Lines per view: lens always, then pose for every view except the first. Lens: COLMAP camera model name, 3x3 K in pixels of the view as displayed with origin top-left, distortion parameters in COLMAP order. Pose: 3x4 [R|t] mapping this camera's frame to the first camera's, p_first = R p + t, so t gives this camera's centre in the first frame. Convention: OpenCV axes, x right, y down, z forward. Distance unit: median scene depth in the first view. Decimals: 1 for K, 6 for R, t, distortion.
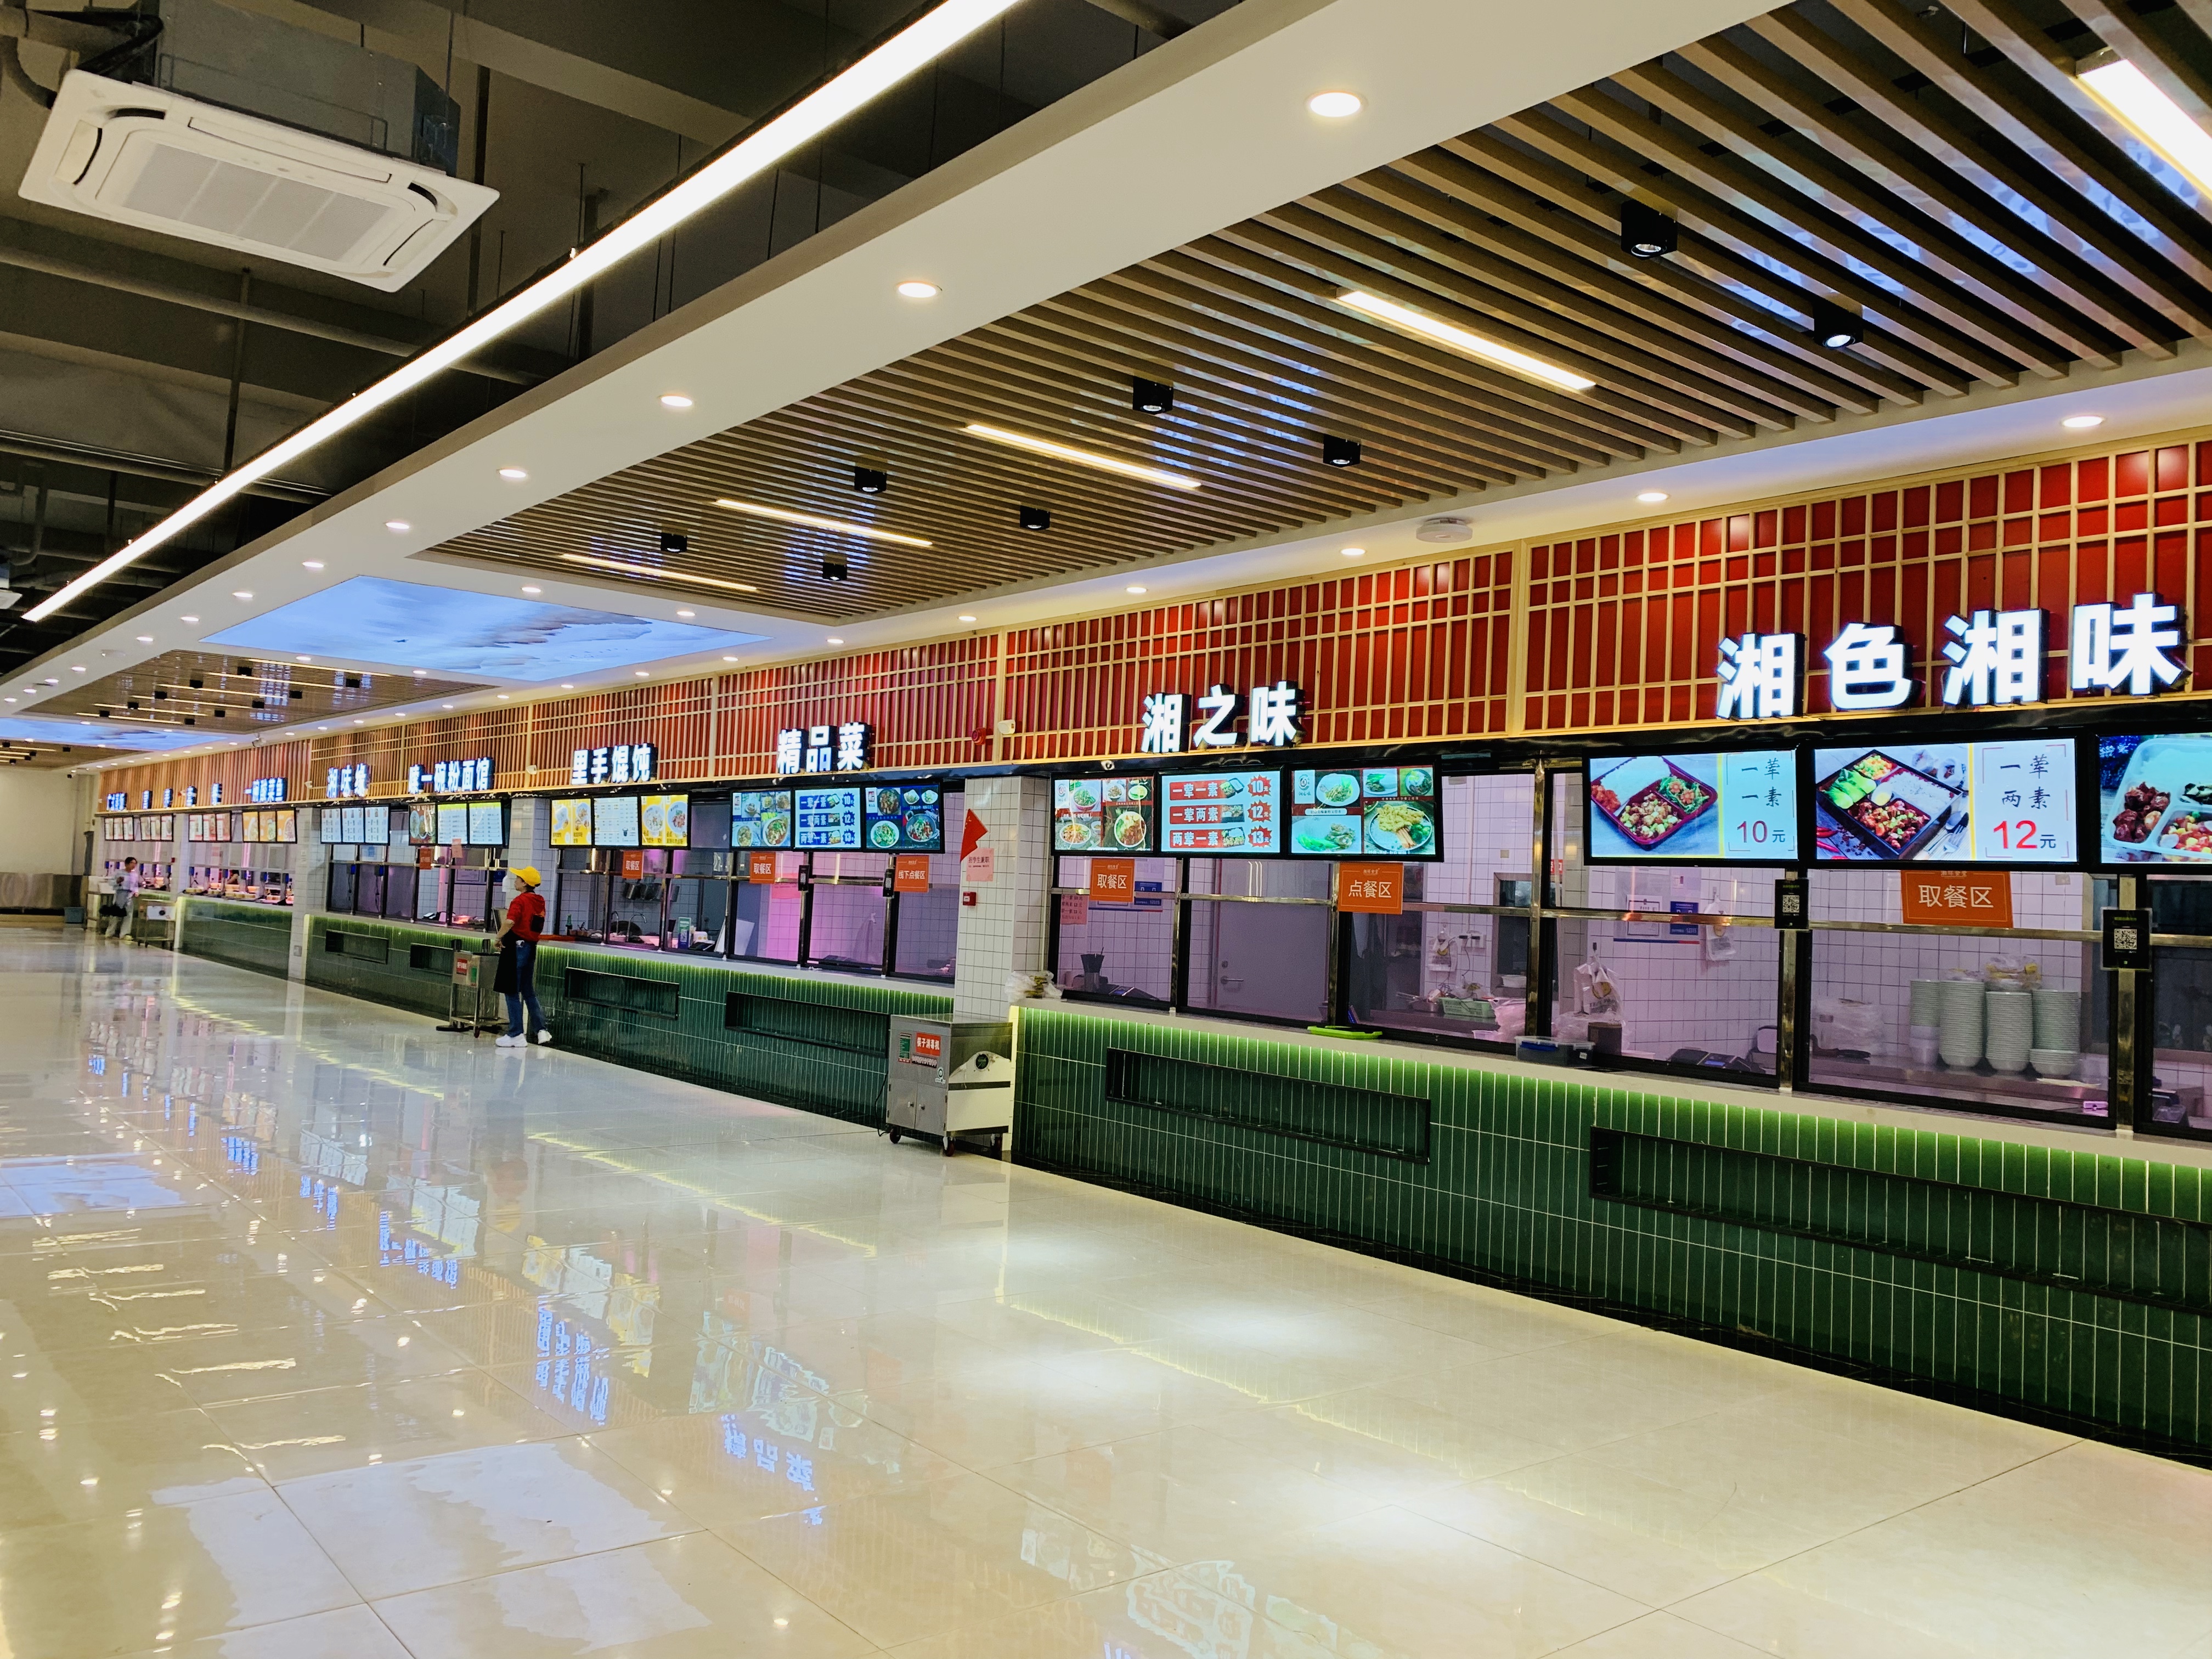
lens RADIAL K [[1684.5, 0, 1107.6], [0, 1684.5, 816.3], [0, 0, 1]] dist [0.061375, -0.000148]
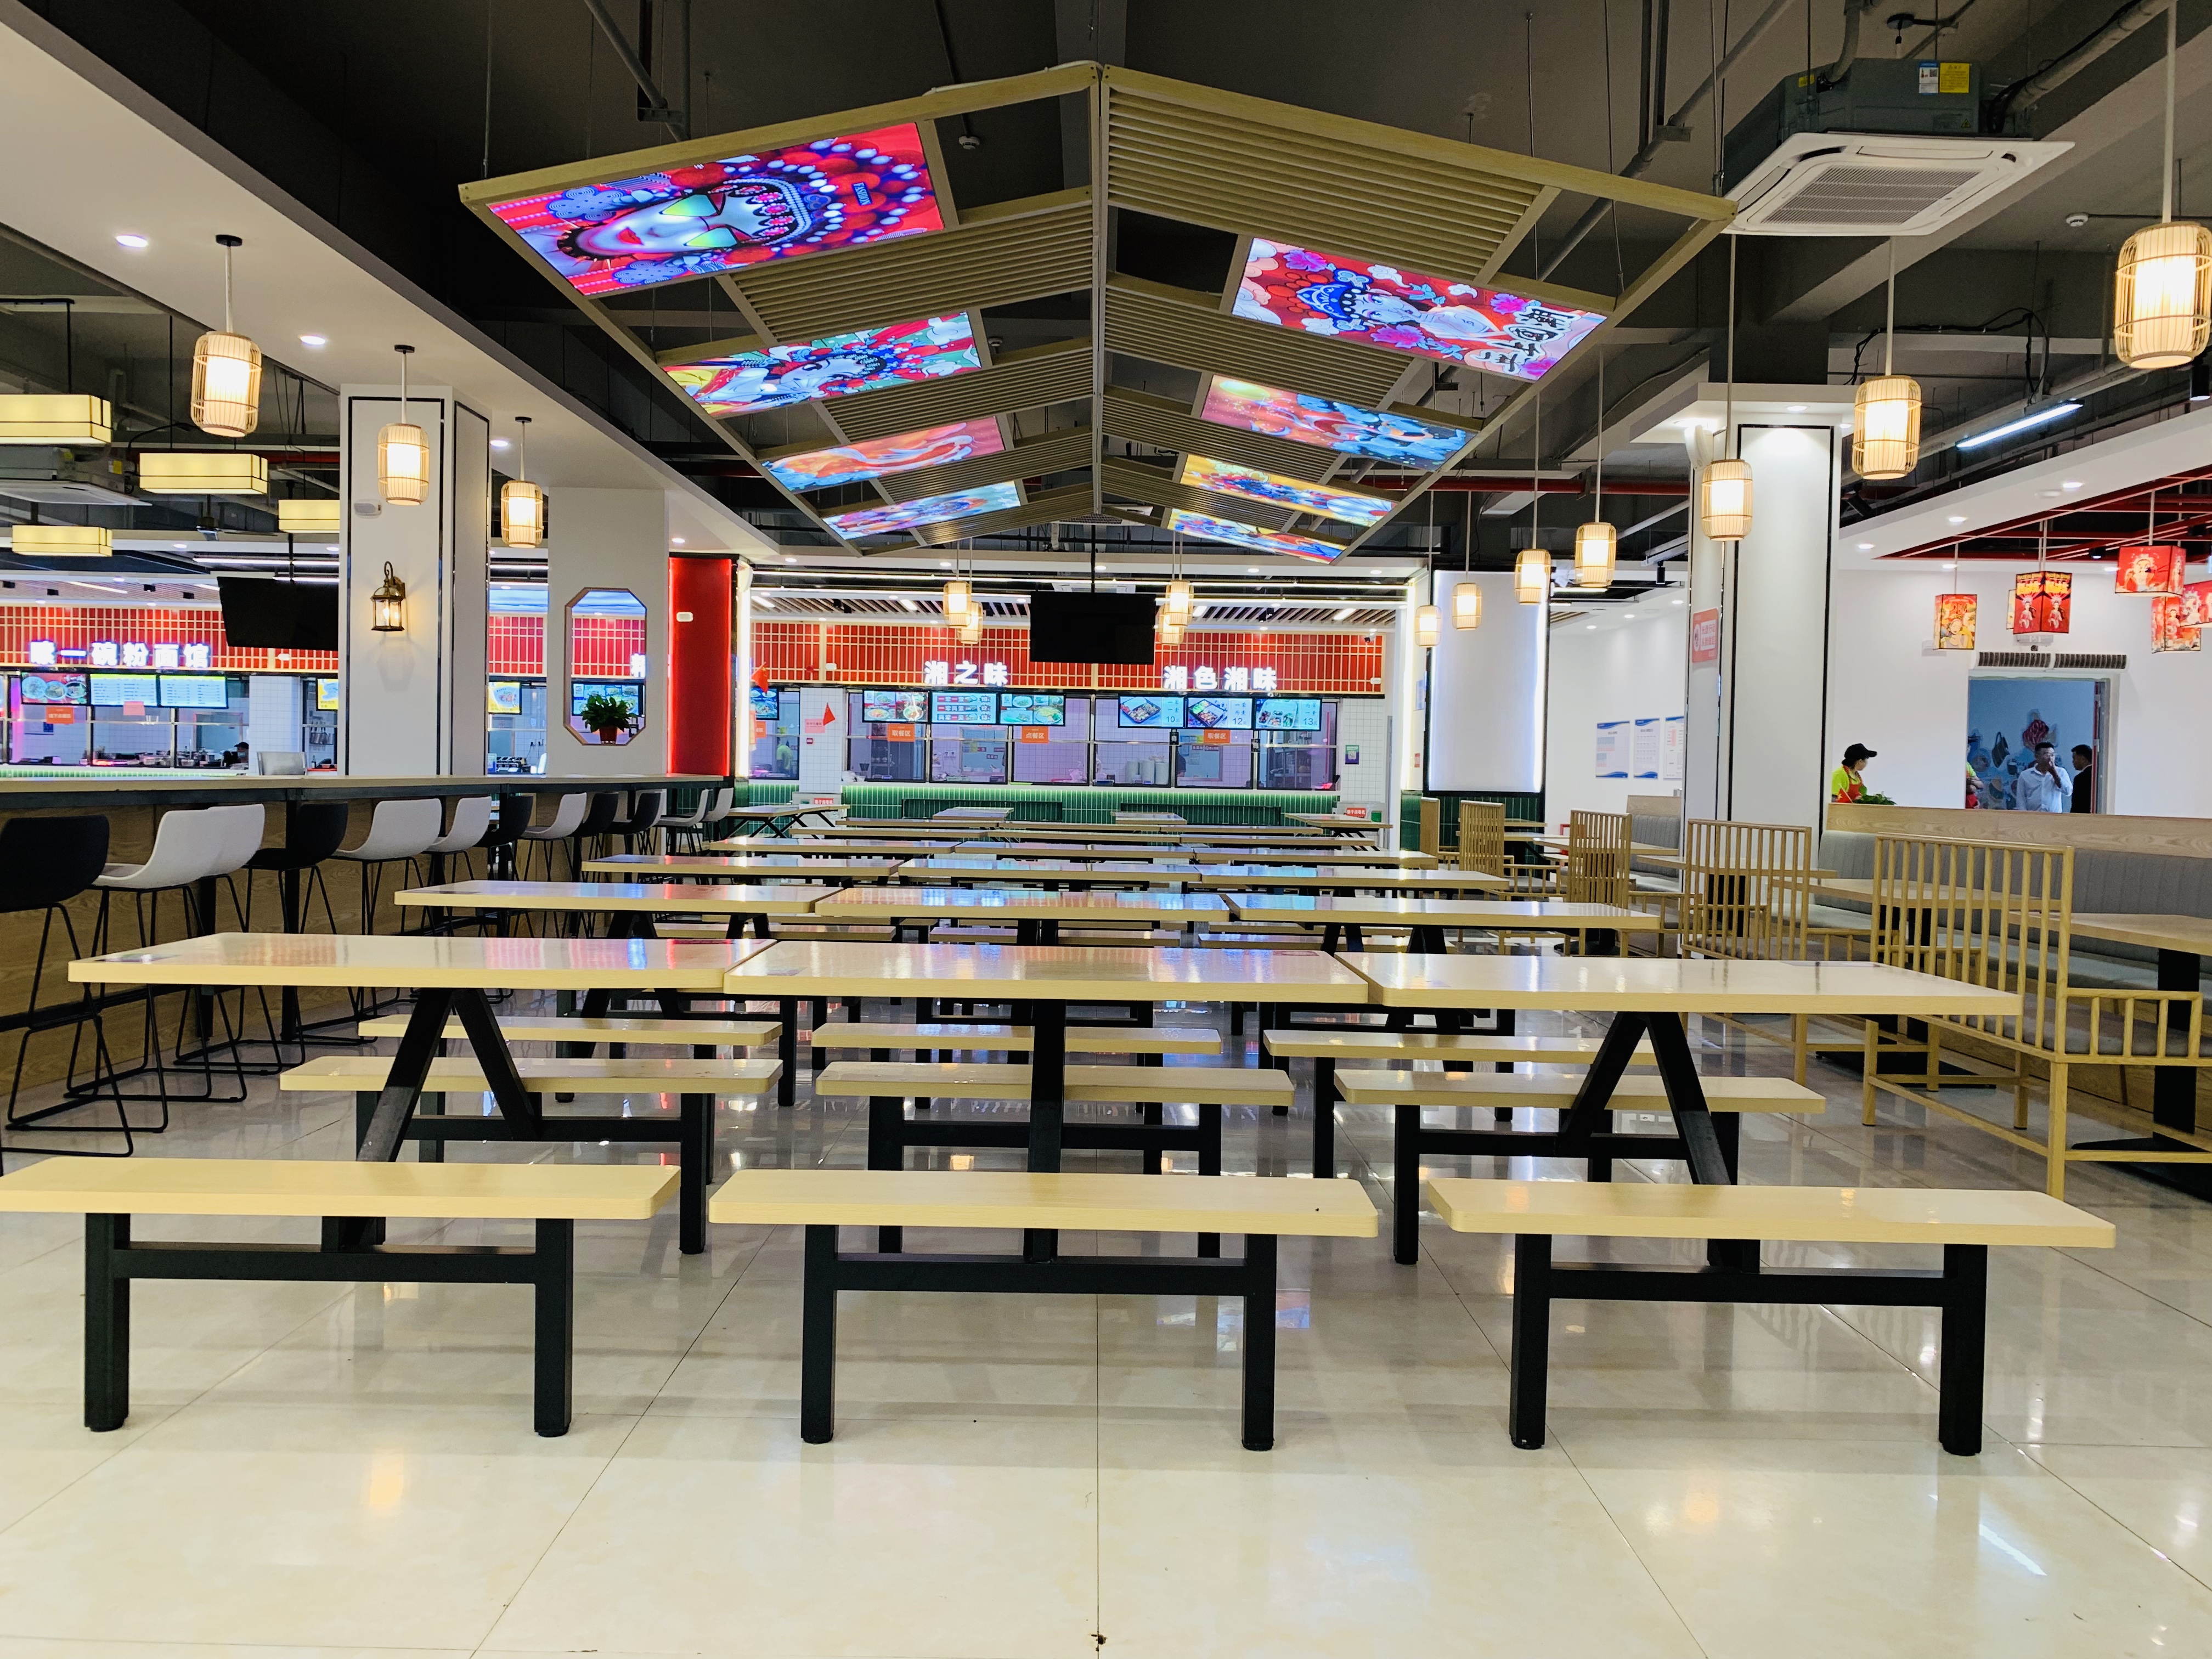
lens RADIAL K [[1684.5, 0, 1105.7], [0, 1684.5, 829.4], [0, 0, 1]] dist [0.061375, -0.000148]
pose [[0.621702, -0.063719, 0.780658, -2.144260], [-0.029819, 0.994037, 0.104884, -0.110240], [-0.782686, -0.088485, 0.616095, -0.968539]]
